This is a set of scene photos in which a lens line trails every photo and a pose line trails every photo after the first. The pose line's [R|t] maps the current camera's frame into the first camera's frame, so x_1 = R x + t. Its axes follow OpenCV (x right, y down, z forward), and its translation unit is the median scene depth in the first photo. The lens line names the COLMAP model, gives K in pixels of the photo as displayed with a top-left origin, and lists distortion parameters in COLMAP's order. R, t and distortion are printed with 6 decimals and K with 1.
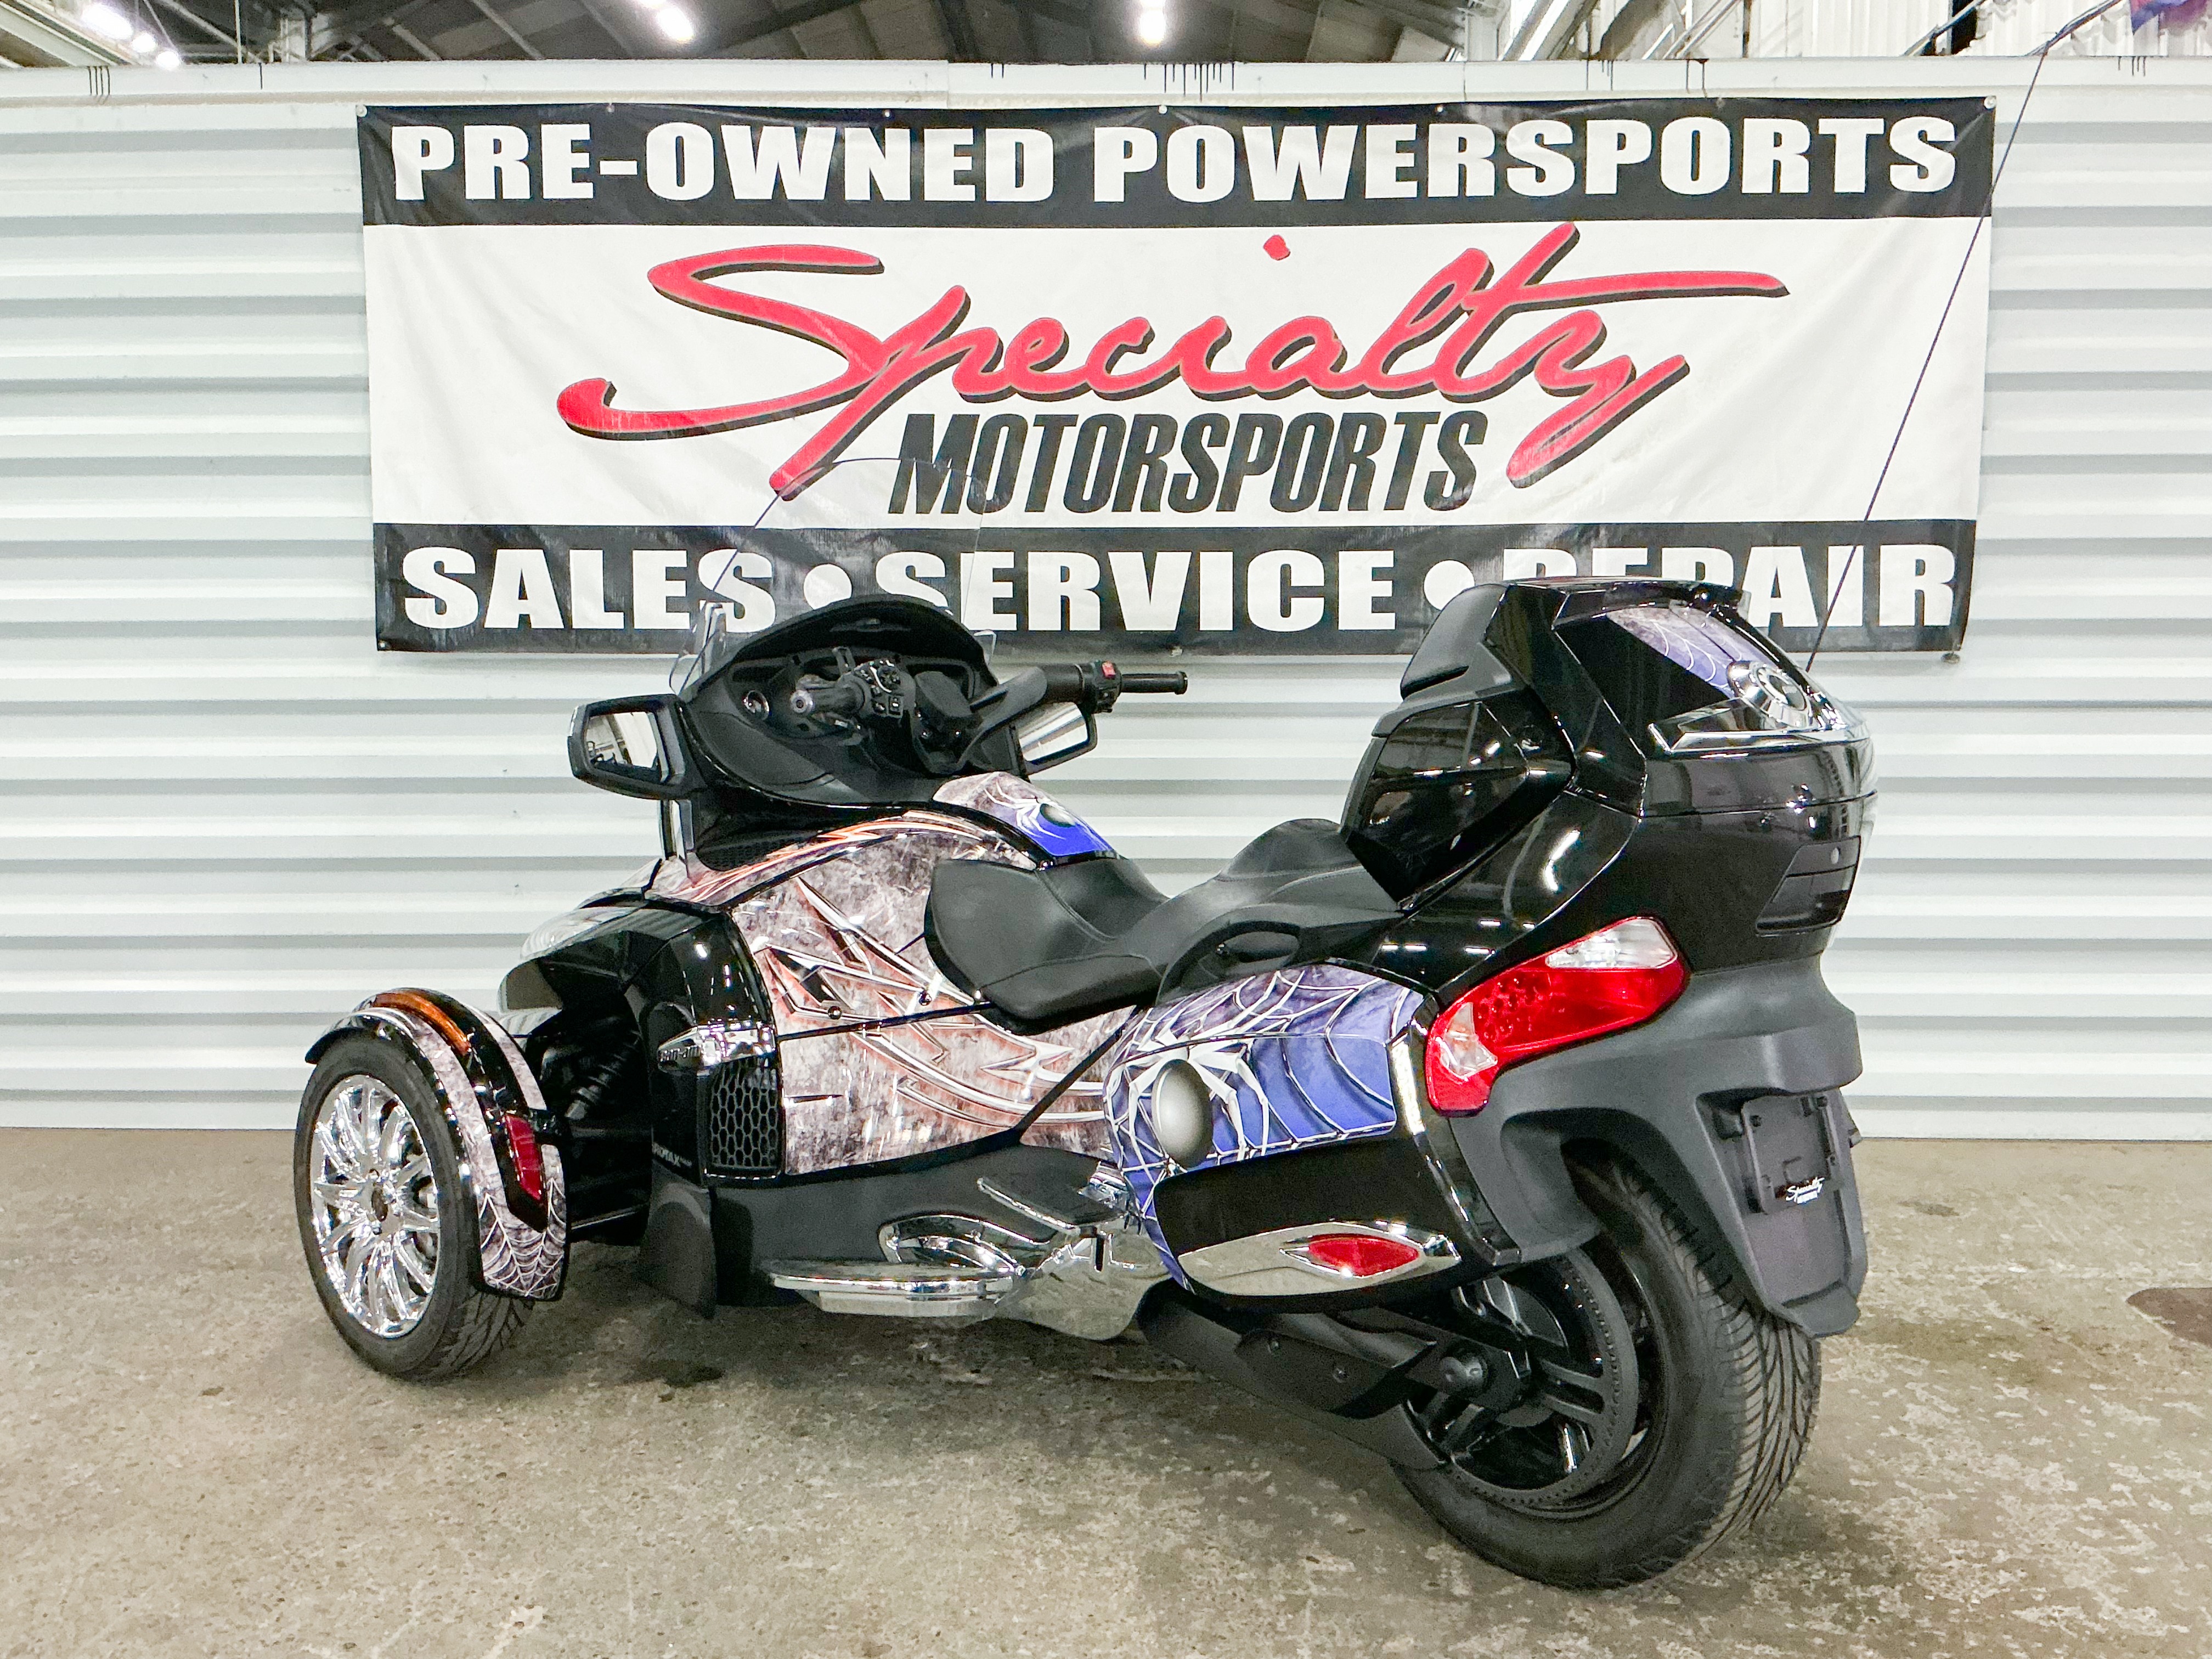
lens RADIAL K [[2155.6, 0, 1106.0], [0, 2155.6, 829.5], [0, 0, 1]] dist [0.152313, -0.327788]
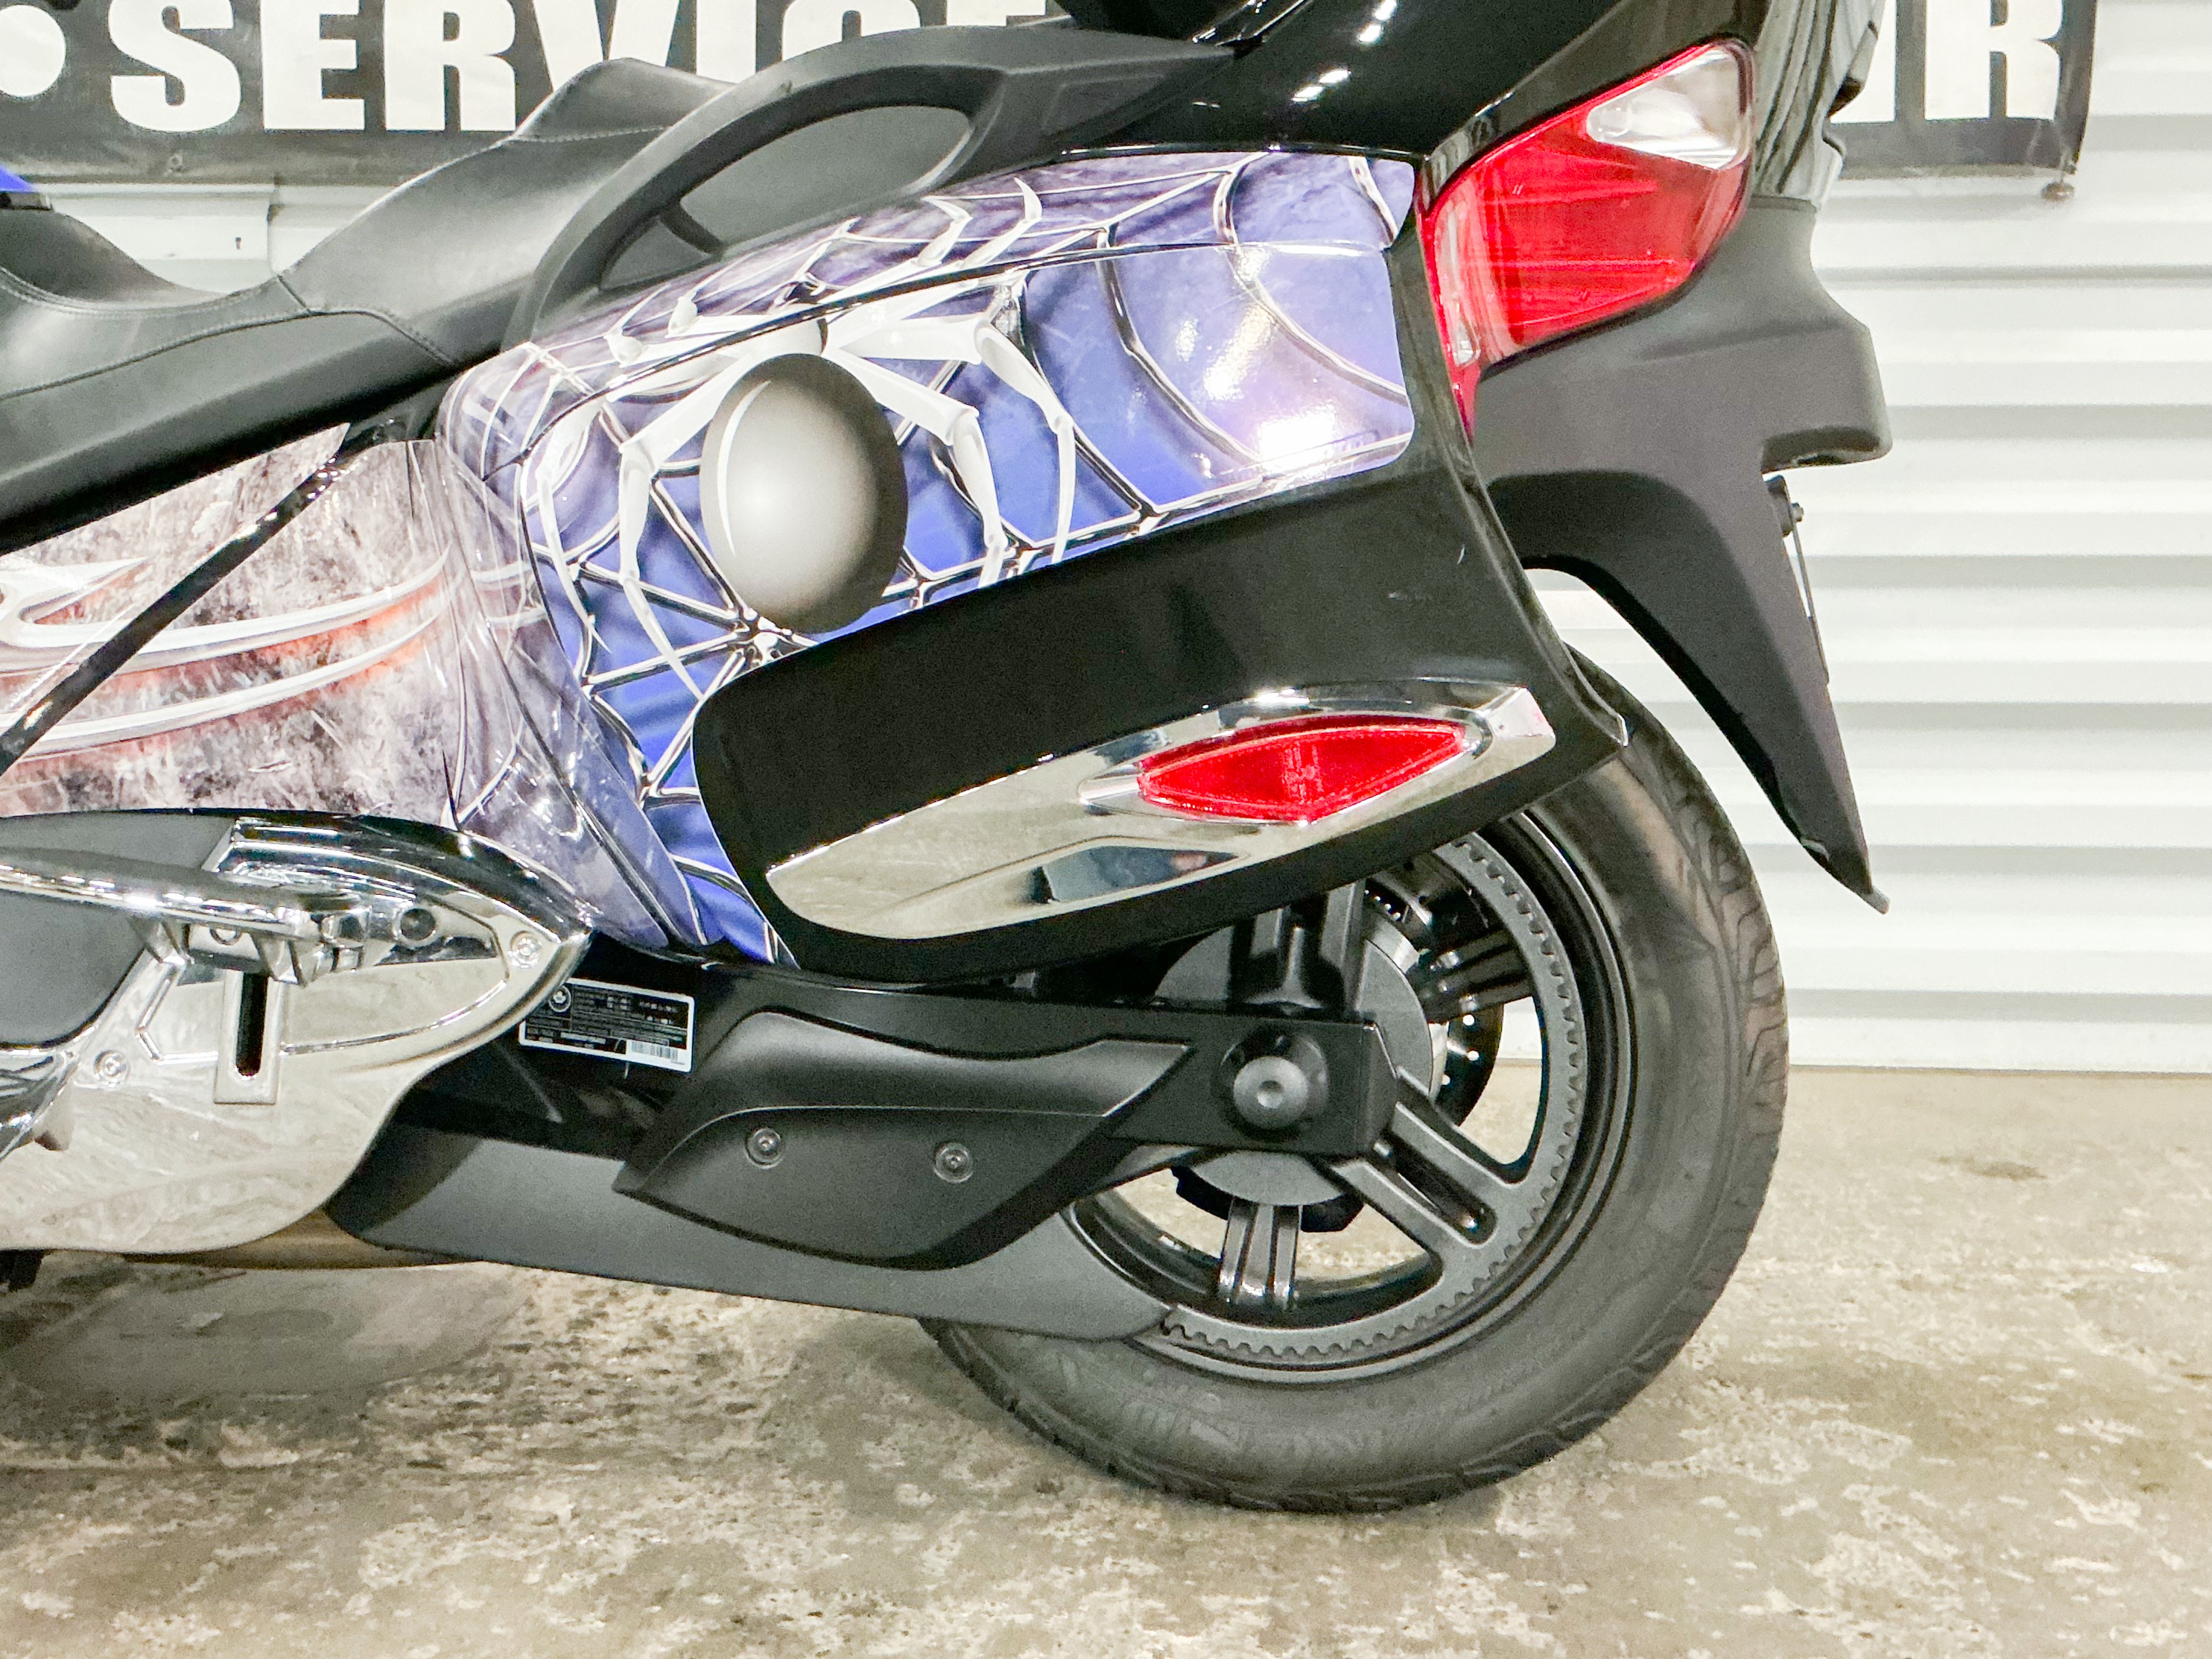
lens RADIAL K [[2526.7, 0, 1106.0], [0, 2526.7, 829.5], [0, 0, 1]] dist [0.157595, -0.347557]
pose [[0.999703, 0.009054, -0.022625, 0.165953], [-0.009492, 0.999768, -0.019314, 0.098132], [0.022445, 0.019523, 0.999557, 0.359335]]
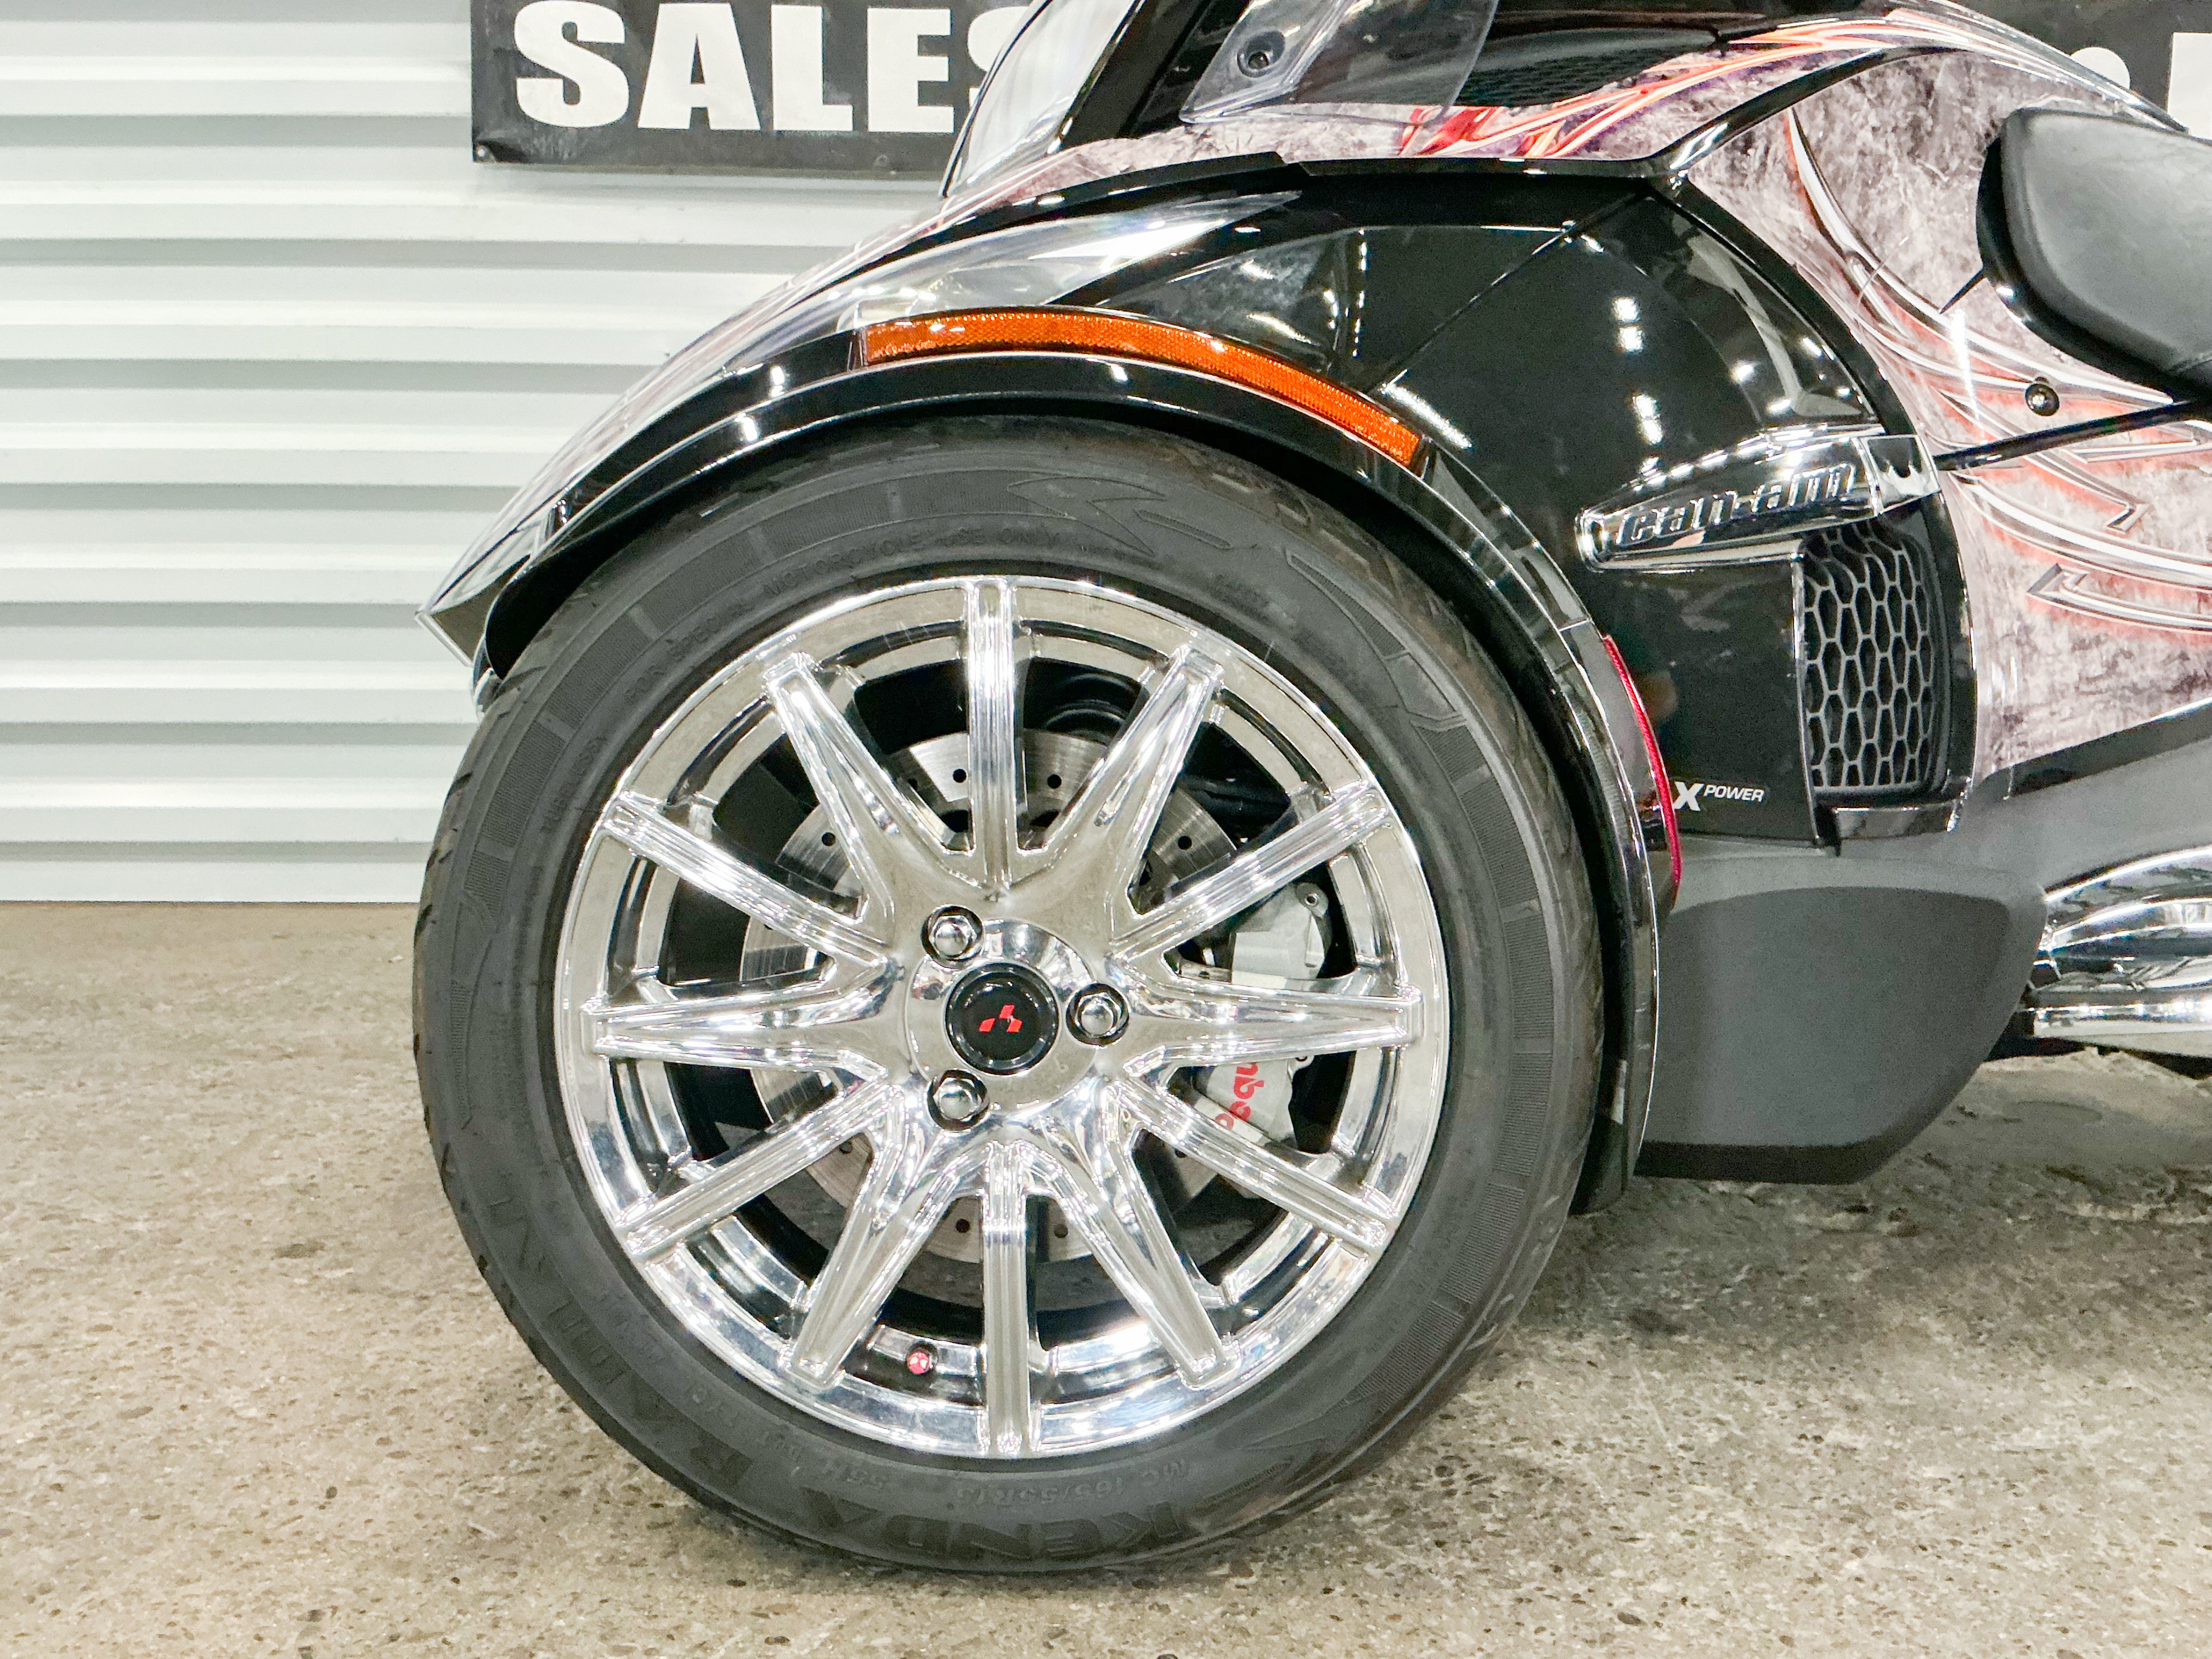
lens RADIAL K [[1978.5, 0, 1106.0], [0, 1978.5, 829.5], [0, 0, 1]] dist [0.137320, -0.295189]
pose [[0.998276, 0.003423, 0.058592, -0.184295], [-0.004037, 0.999938, 0.010354, 0.114029], [-0.058553, -0.010573, 0.998228, 0.398021]]
